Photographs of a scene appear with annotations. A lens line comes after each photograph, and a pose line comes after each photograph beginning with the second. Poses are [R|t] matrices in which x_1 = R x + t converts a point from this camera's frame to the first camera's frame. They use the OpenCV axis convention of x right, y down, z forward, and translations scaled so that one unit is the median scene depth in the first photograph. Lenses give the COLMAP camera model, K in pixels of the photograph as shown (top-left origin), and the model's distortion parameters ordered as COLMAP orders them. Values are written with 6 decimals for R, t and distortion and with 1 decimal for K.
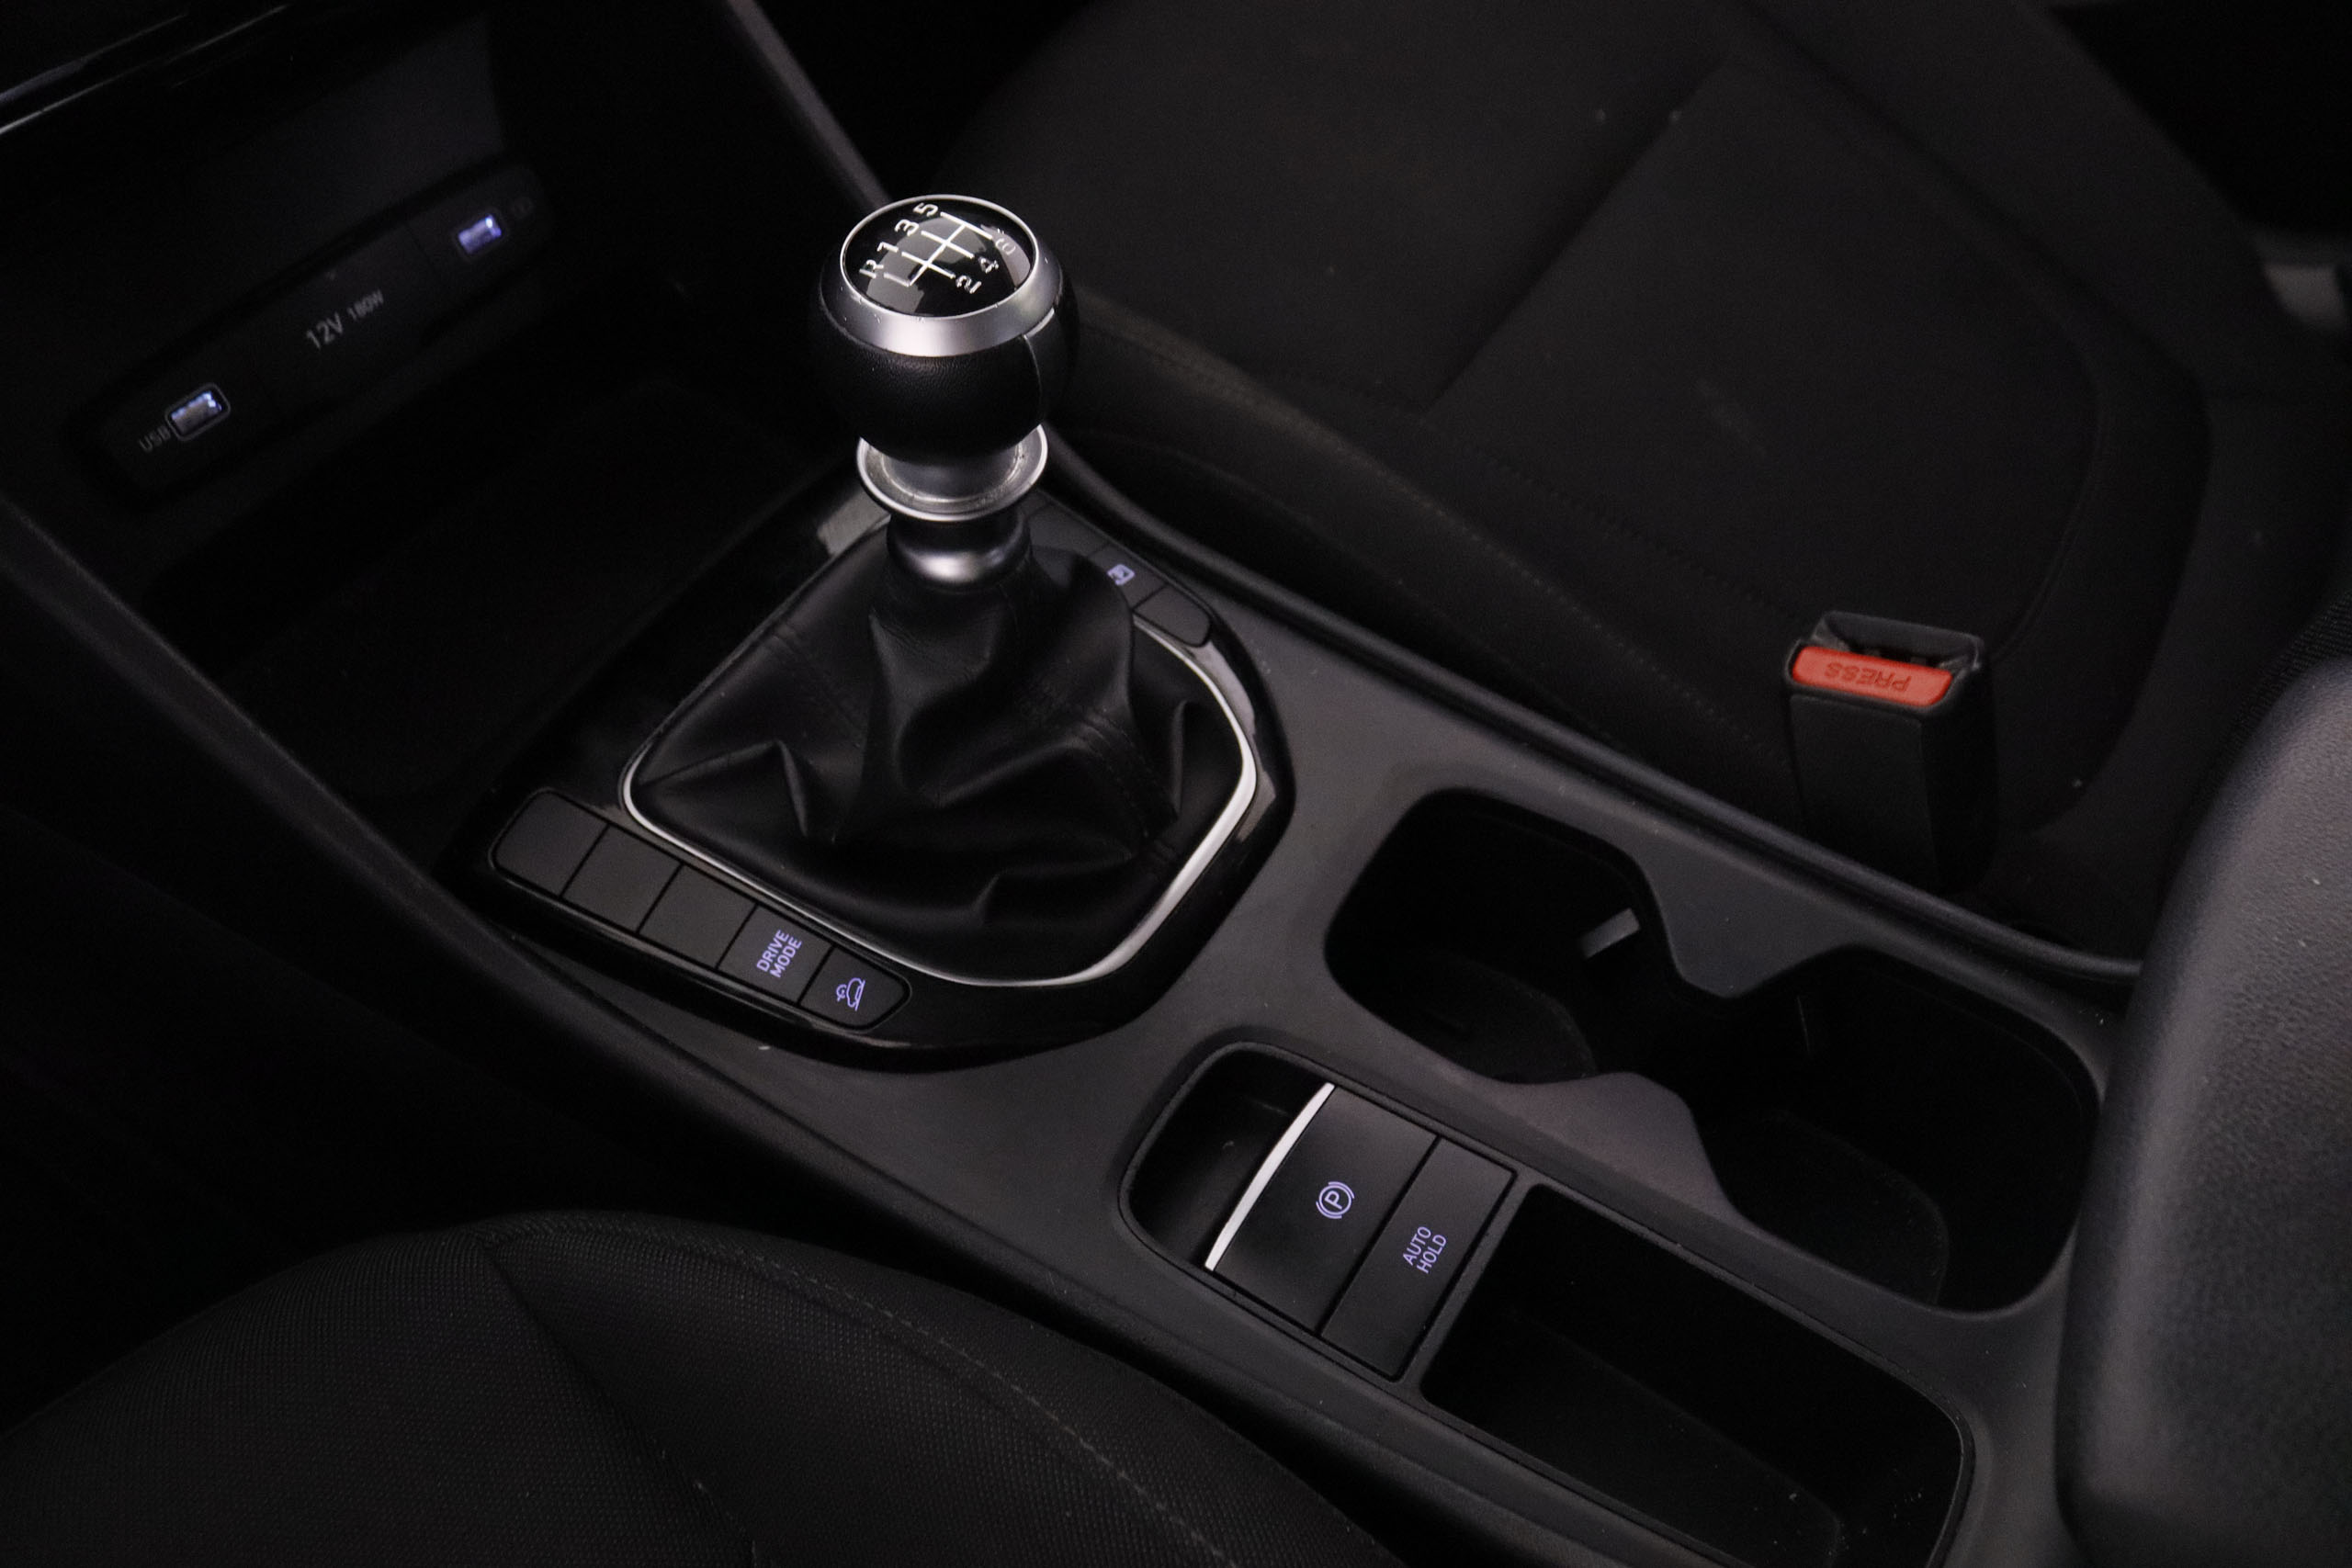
lens RADIAL K [[1944.0, 0, 1176.9], [0, 1944.0, 776.6], [0, 0, 1]] dist [-0.132309, 0.053647]
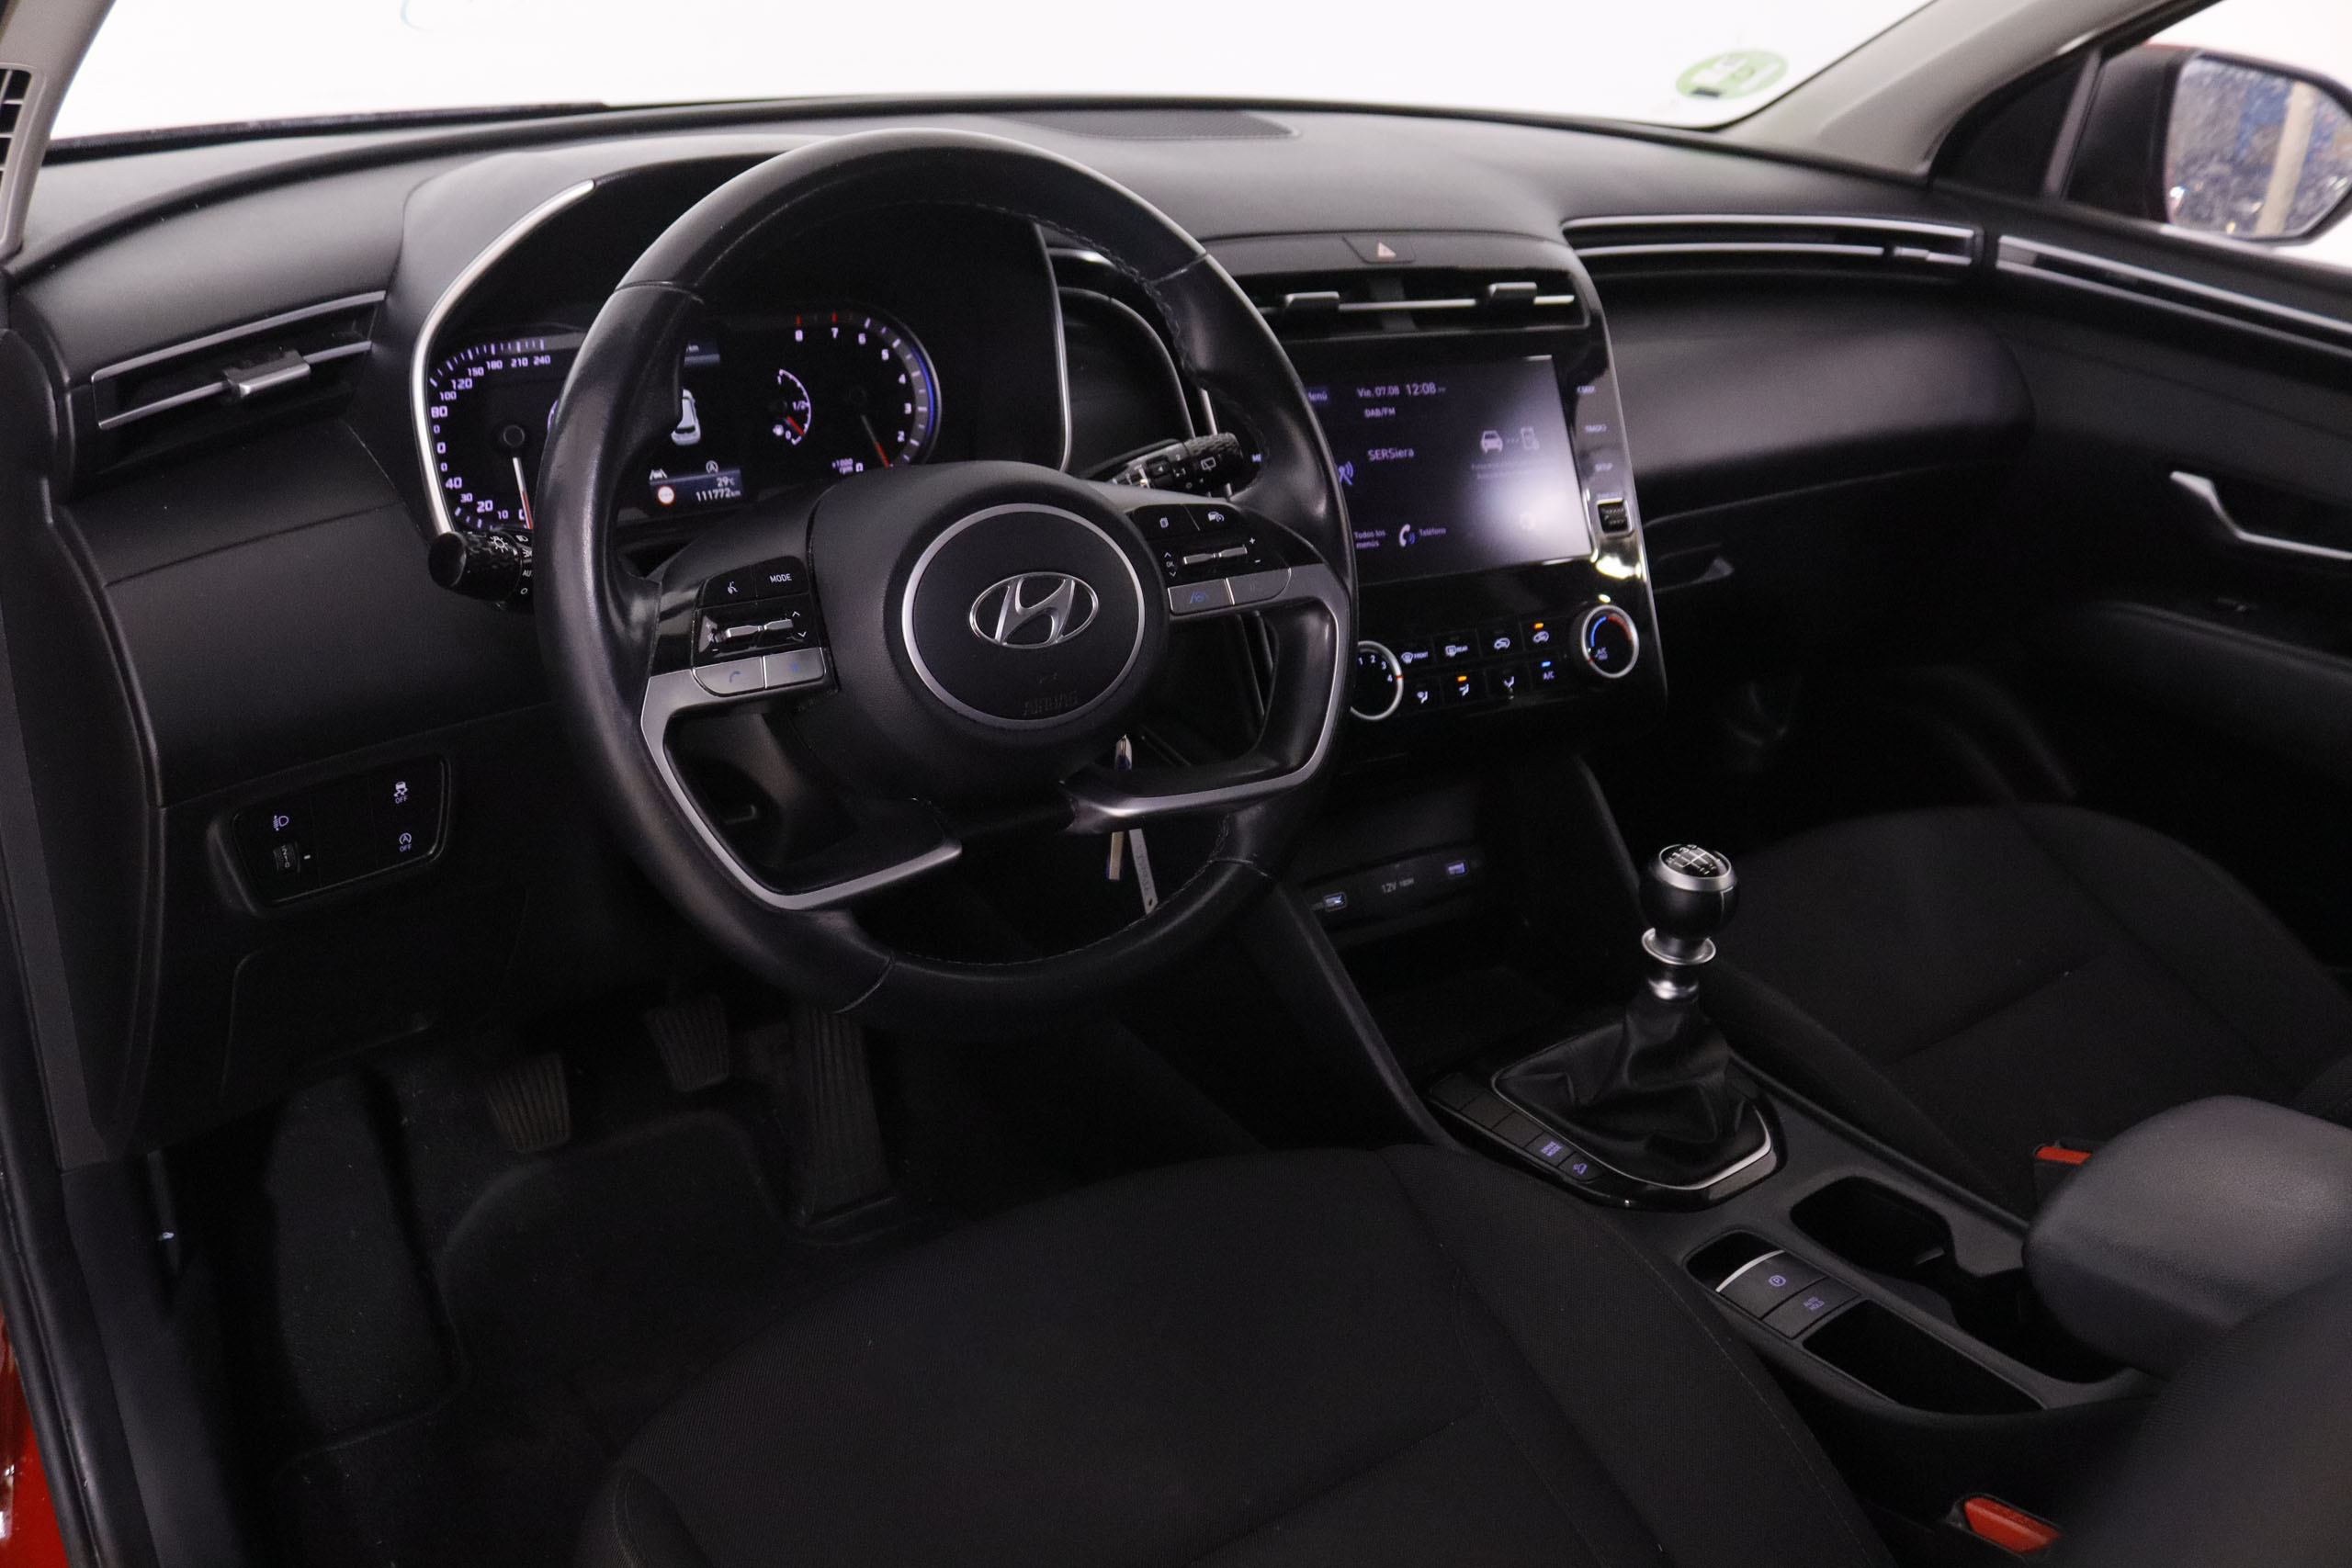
lens RADIAL K [[1944.0, 0, 1193.2], [0, 1944.0, 782.5], [0, 0, 1]] dist [-0.132309, 0.053647]
pose [[0.937561, 0.165574, -0.305883, 0.027378], [-0.290366, 0.856736, -0.426251, 0.950944], [0.191485, 0.488455, 0.851320, -1.446518]]
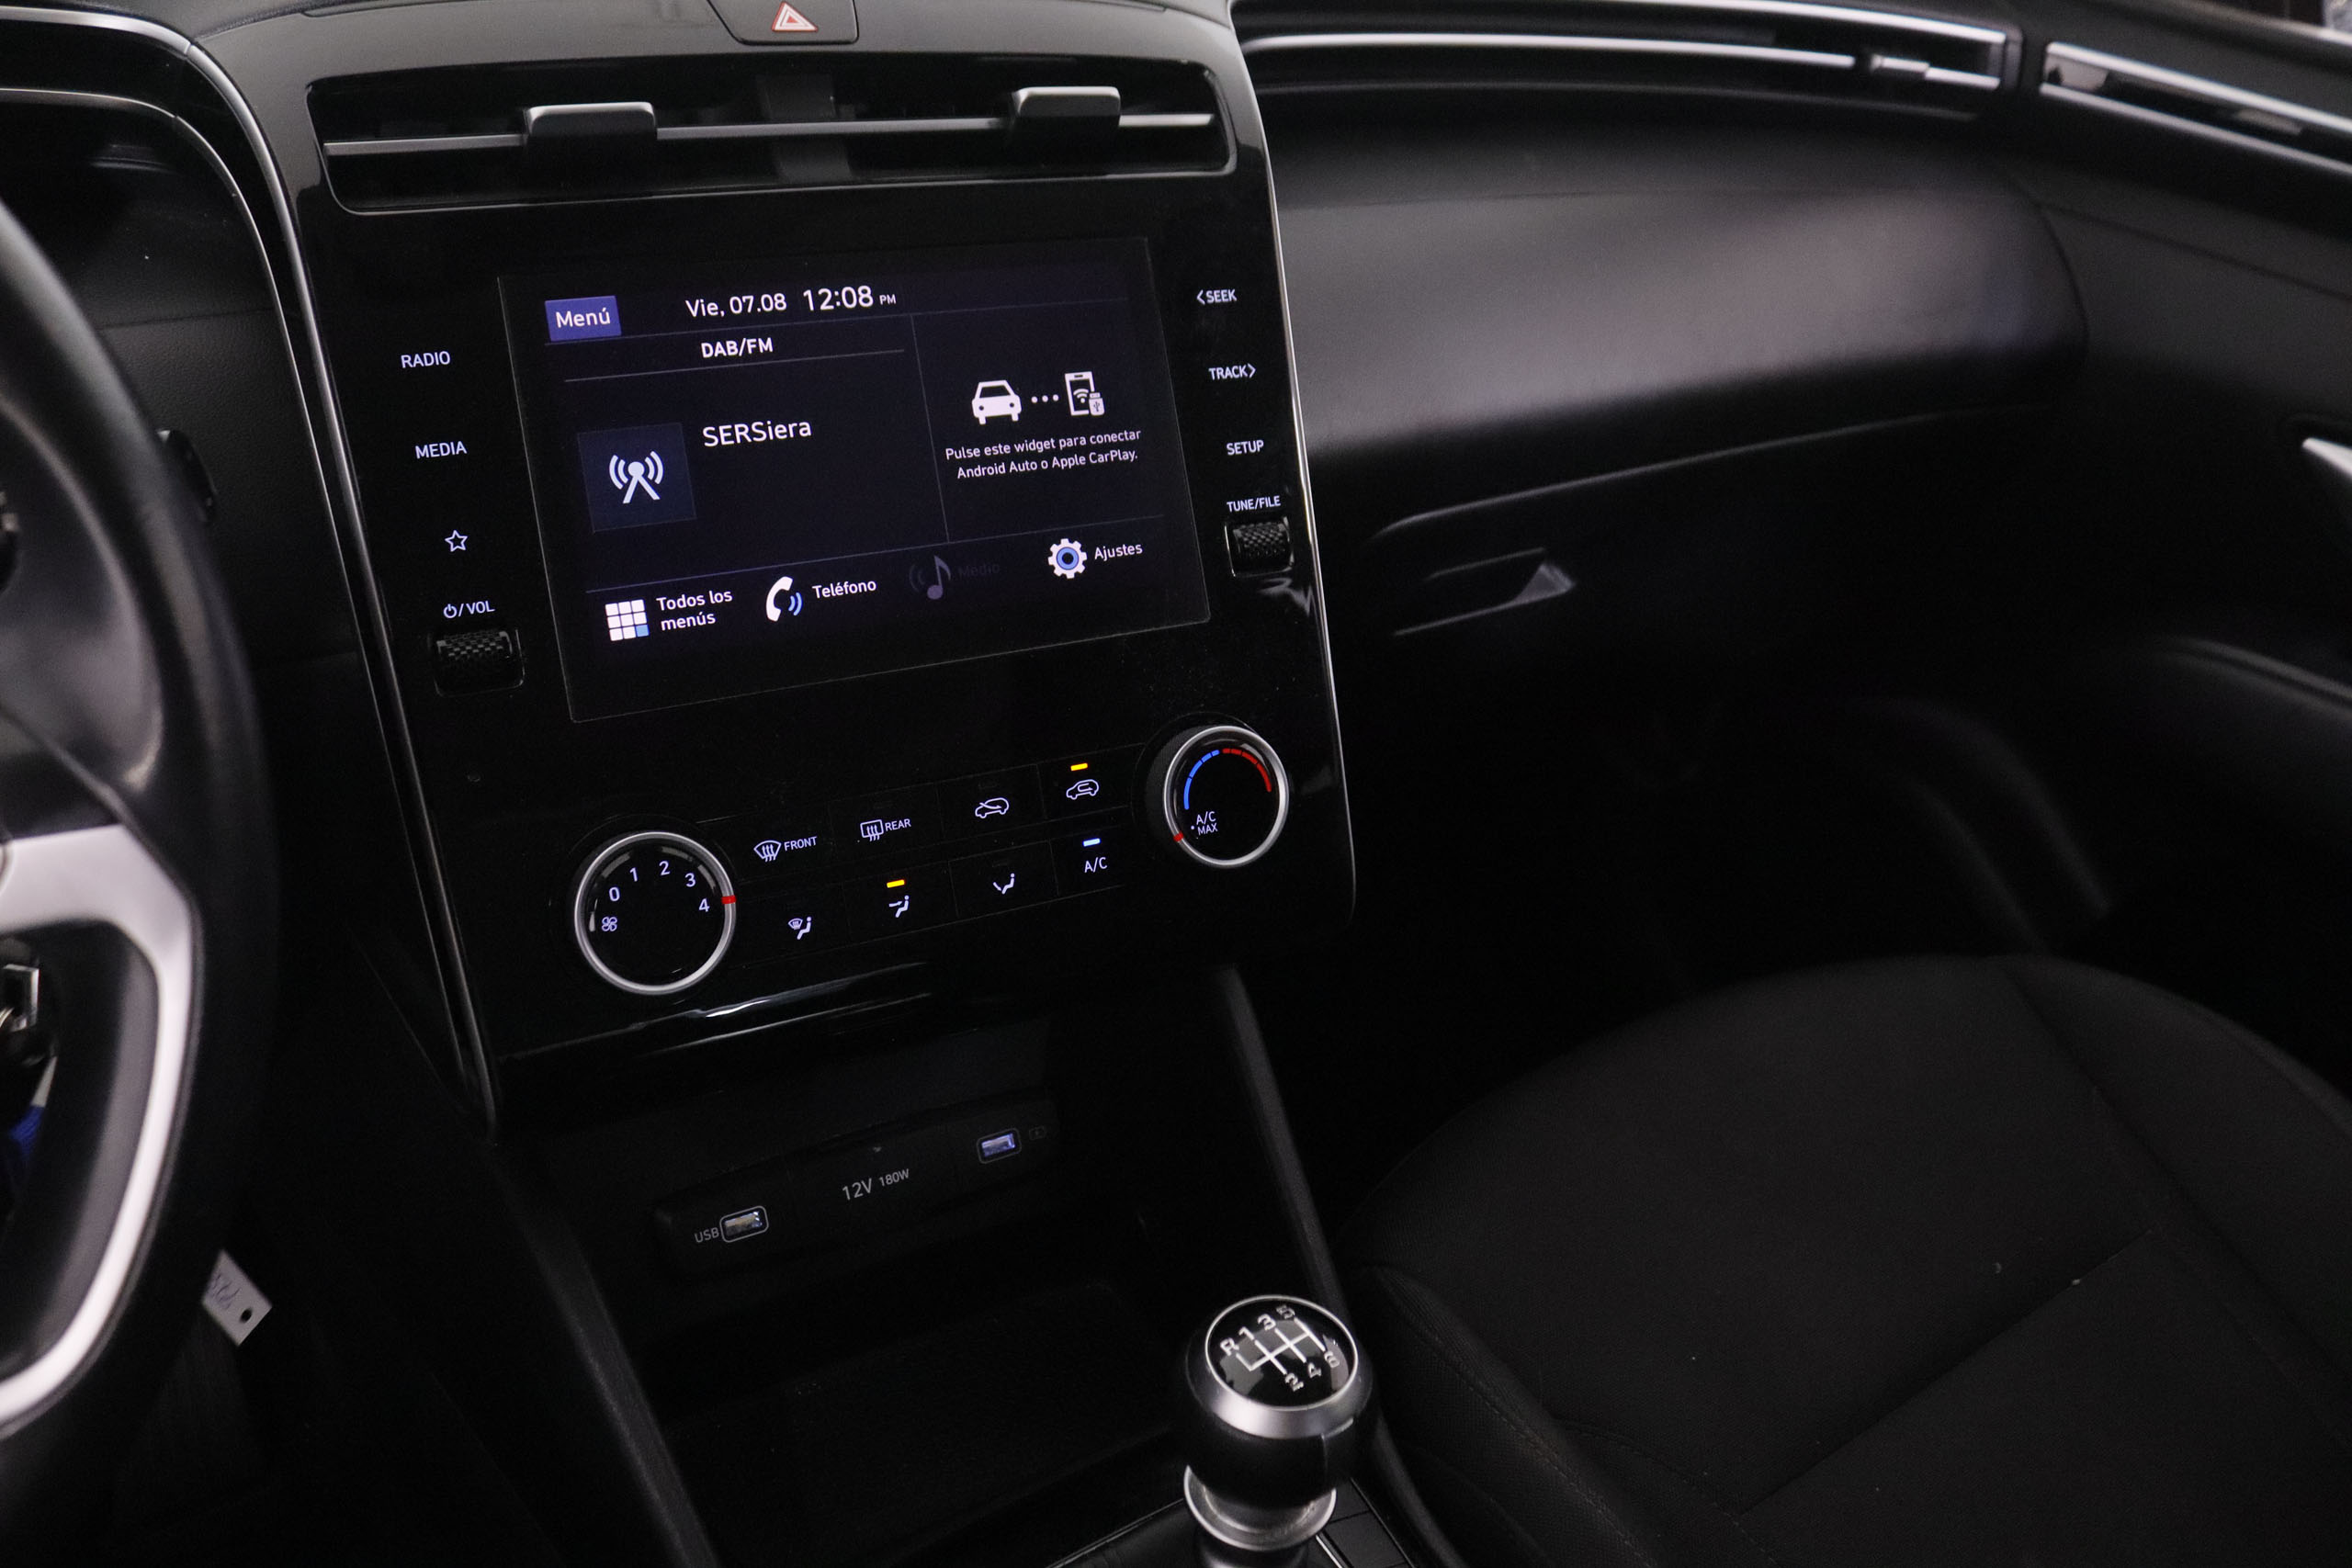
lens RADIAL K [[1944.0, 0, 1166.8], [0, 1944.0, 770.0], [0, 0, 1]] dist [-0.132309, 0.053647]
pose [[0.925165, 0.216112, -0.312035, 0.114644], [-0.324447, 0.876912, -0.354625, -0.120099], [0.196988, 0.429326, 0.881405, -0.302228]]
